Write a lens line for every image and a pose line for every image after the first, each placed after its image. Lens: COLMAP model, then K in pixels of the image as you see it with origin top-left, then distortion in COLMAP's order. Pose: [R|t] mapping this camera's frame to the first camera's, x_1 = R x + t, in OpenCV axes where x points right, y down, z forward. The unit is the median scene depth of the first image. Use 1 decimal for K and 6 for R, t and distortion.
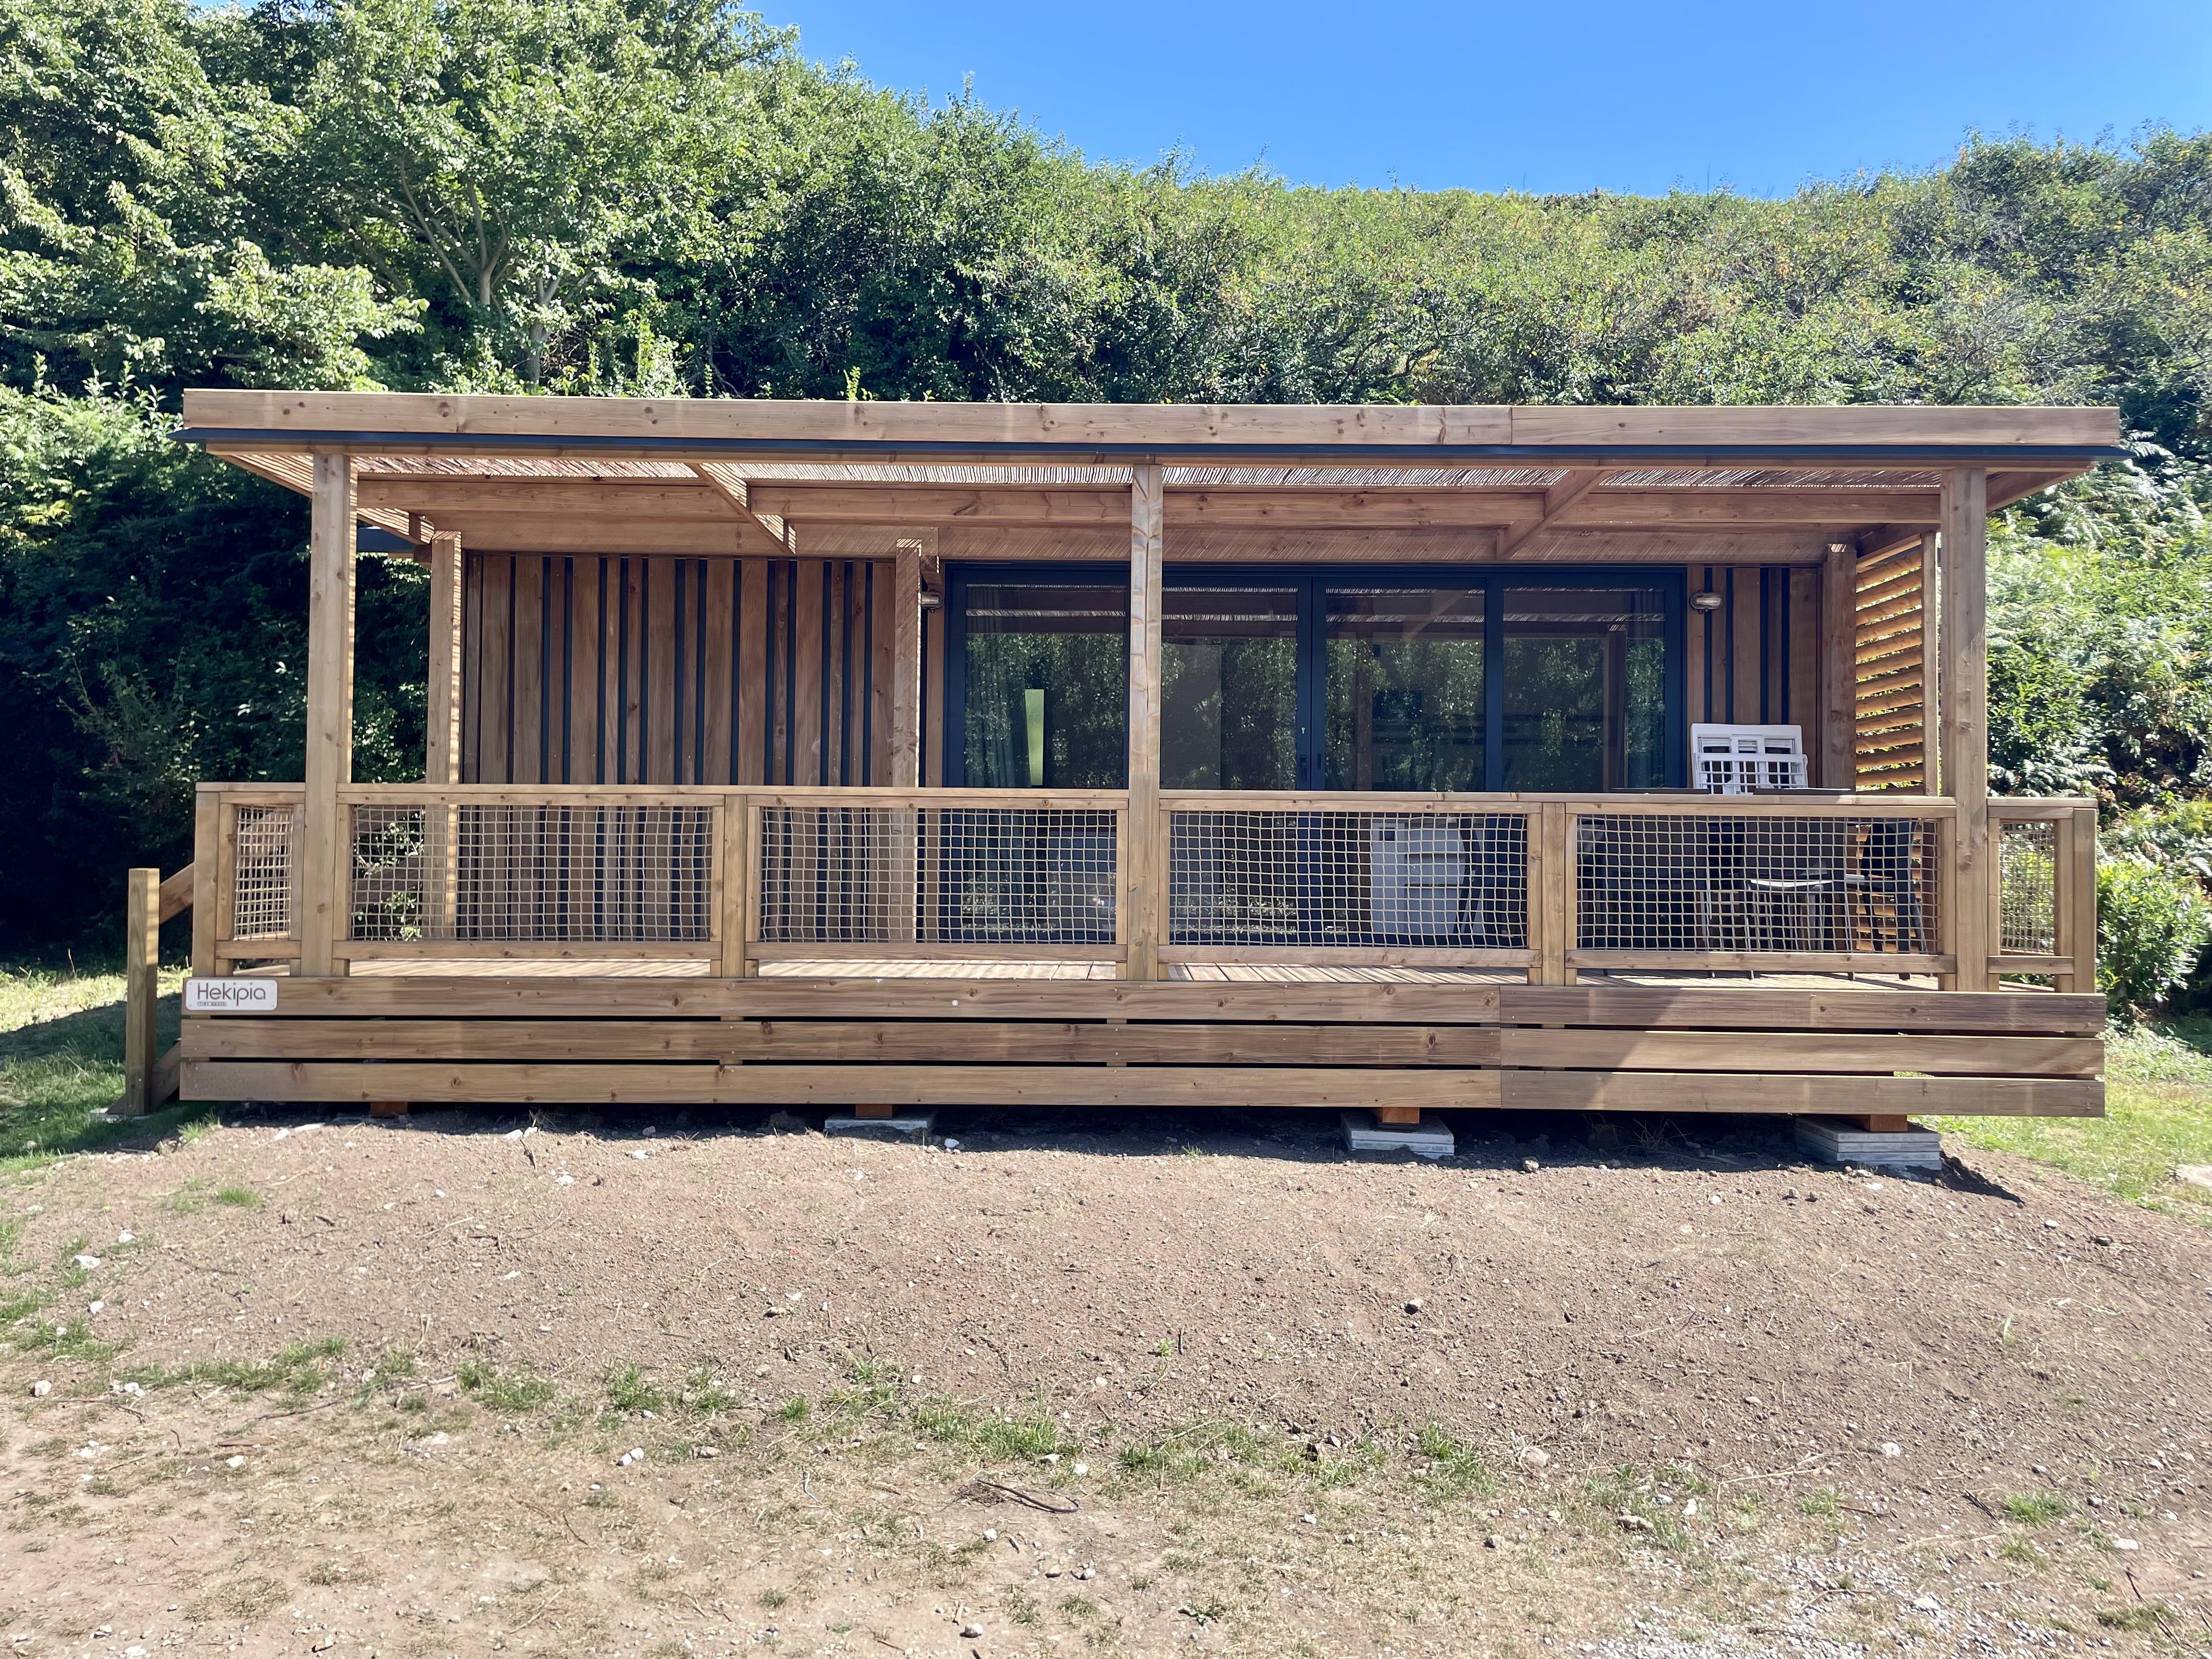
lens RADIAL K [[1712.7, 0, 1106.0], [0, 1712.7, 829.5], [0, 0, 1]] dist [0.091752, -0.132639]
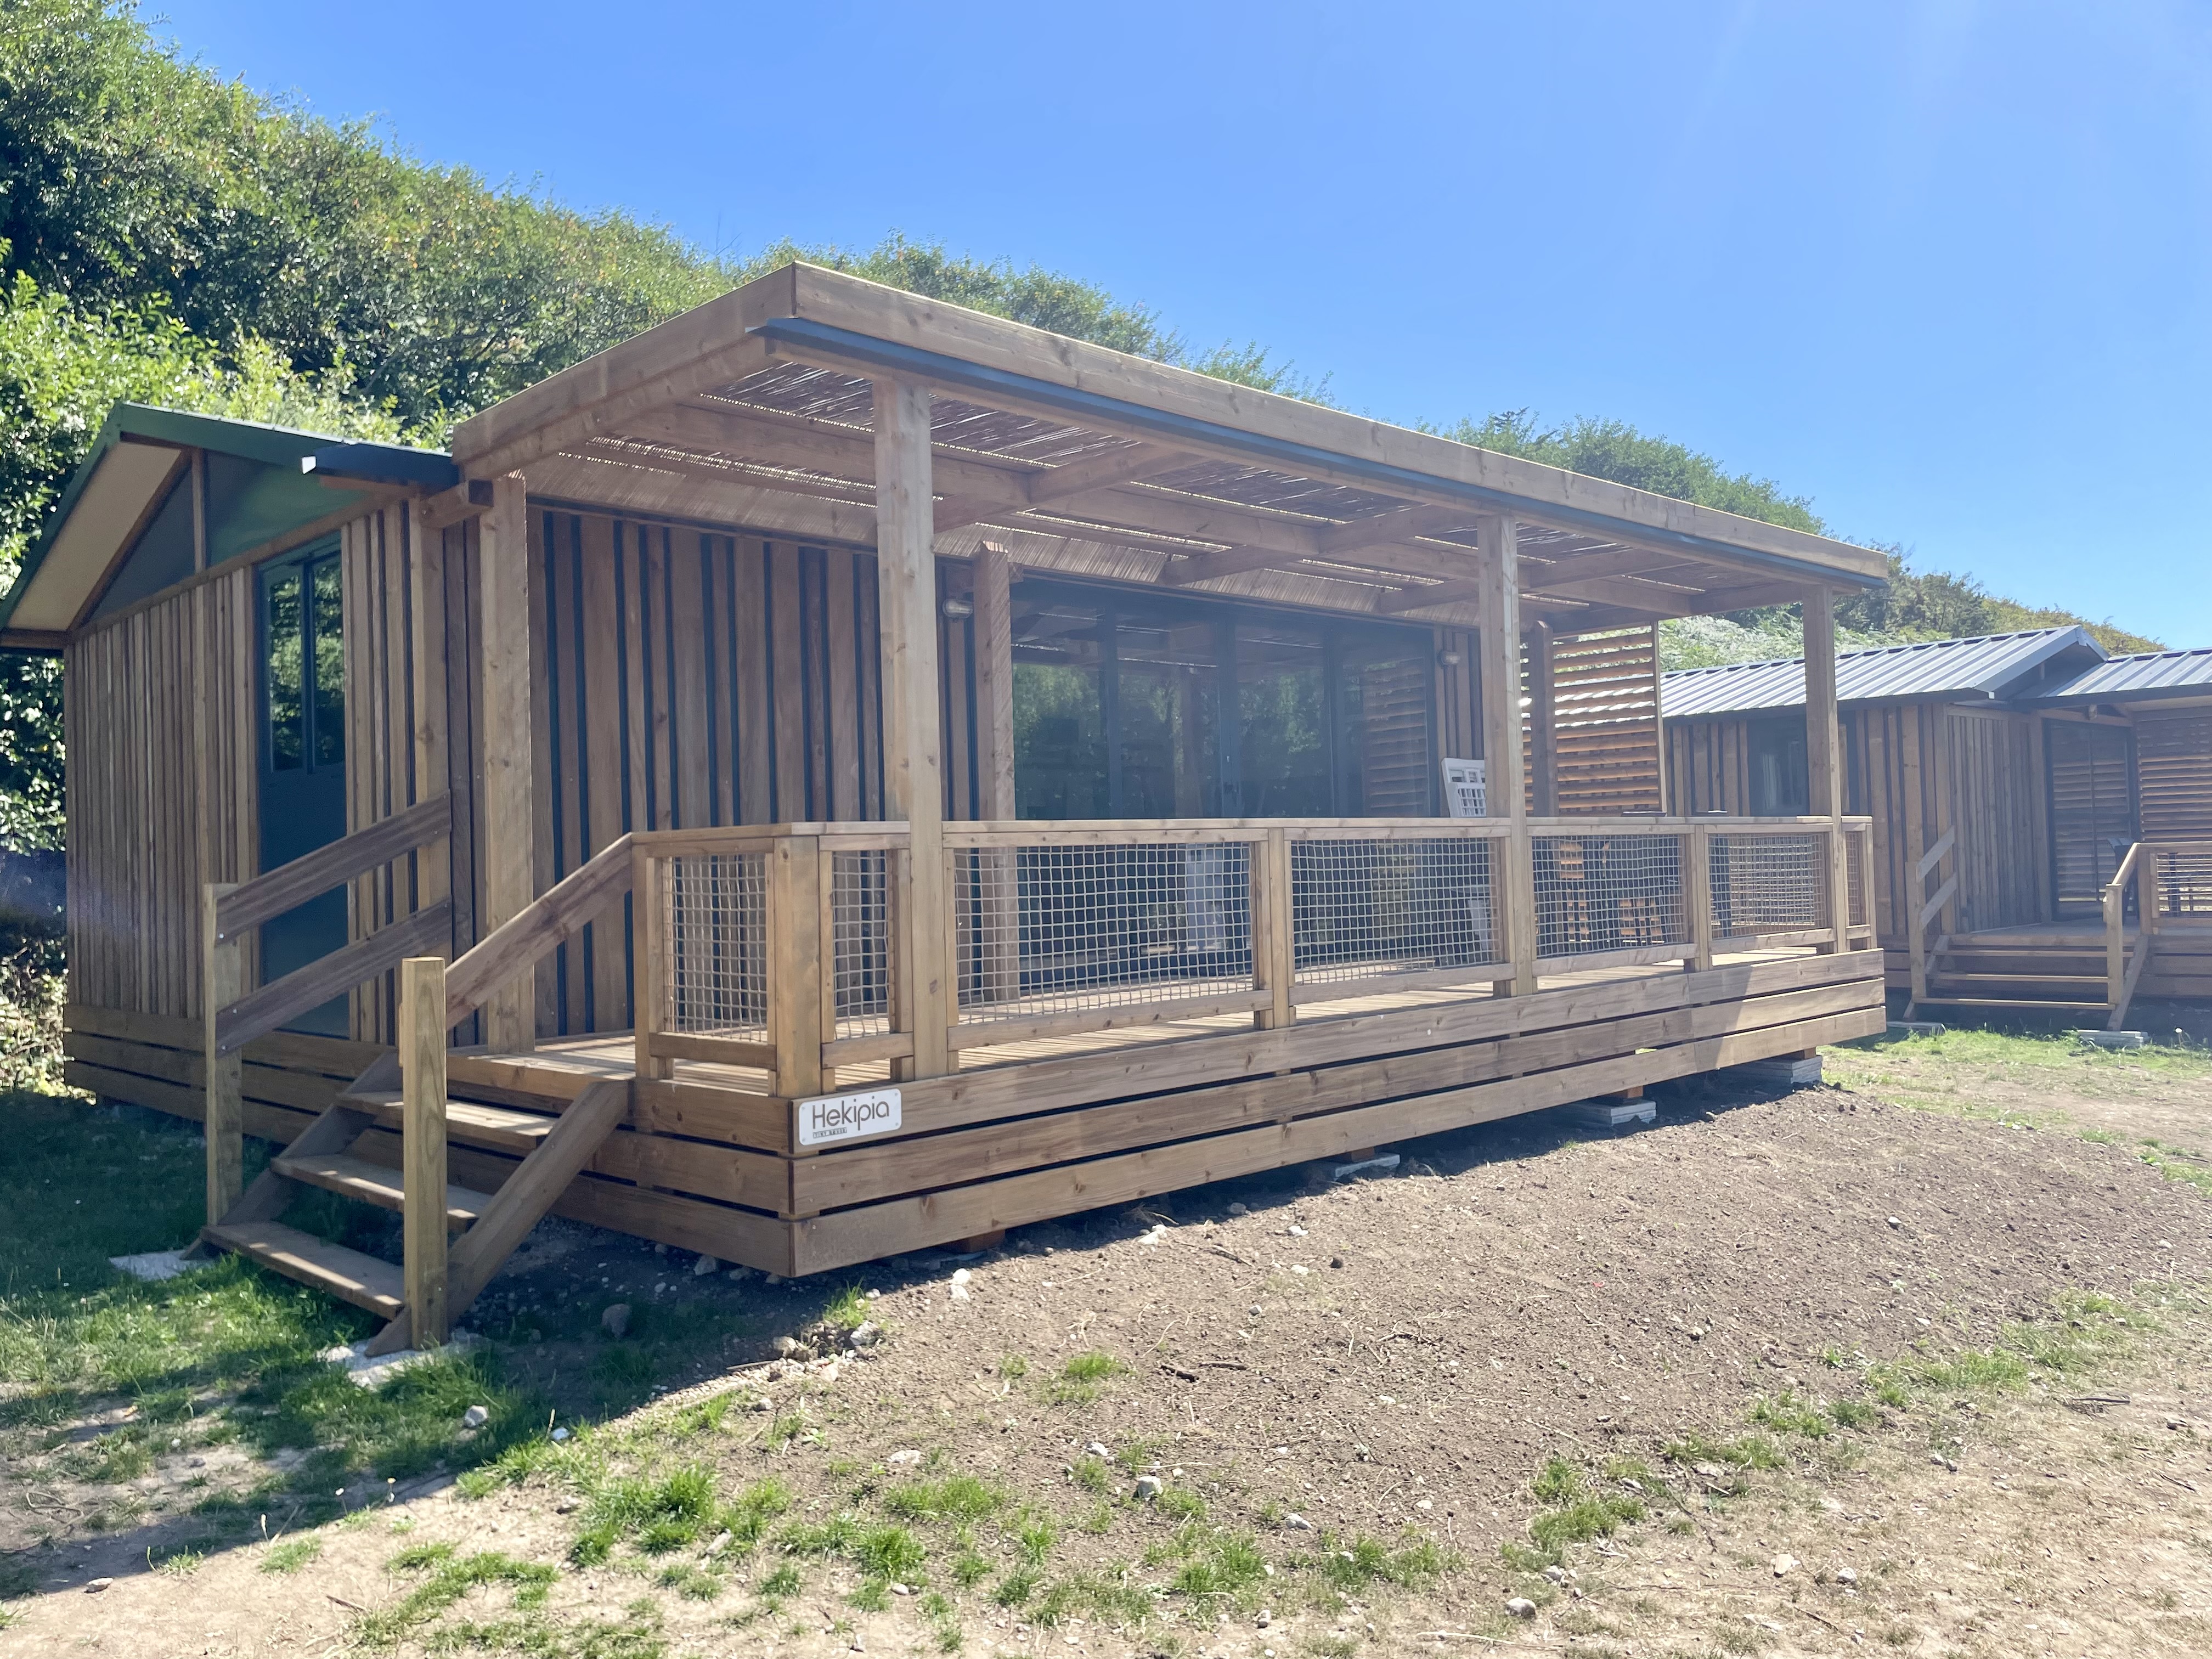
lens RADIAL K [[1679.8, 0, 1105.8], [0, 1679.8, 928.5], [0, 0, 1]] dist [0.175321, -0.285679]
pose [[0.711190, -0.055620, 0.700797, -0.904894], [0.027071, 0.998293, 0.051759, -0.015683], [-0.702479, -0.017839, 0.711481, 0.425756]]
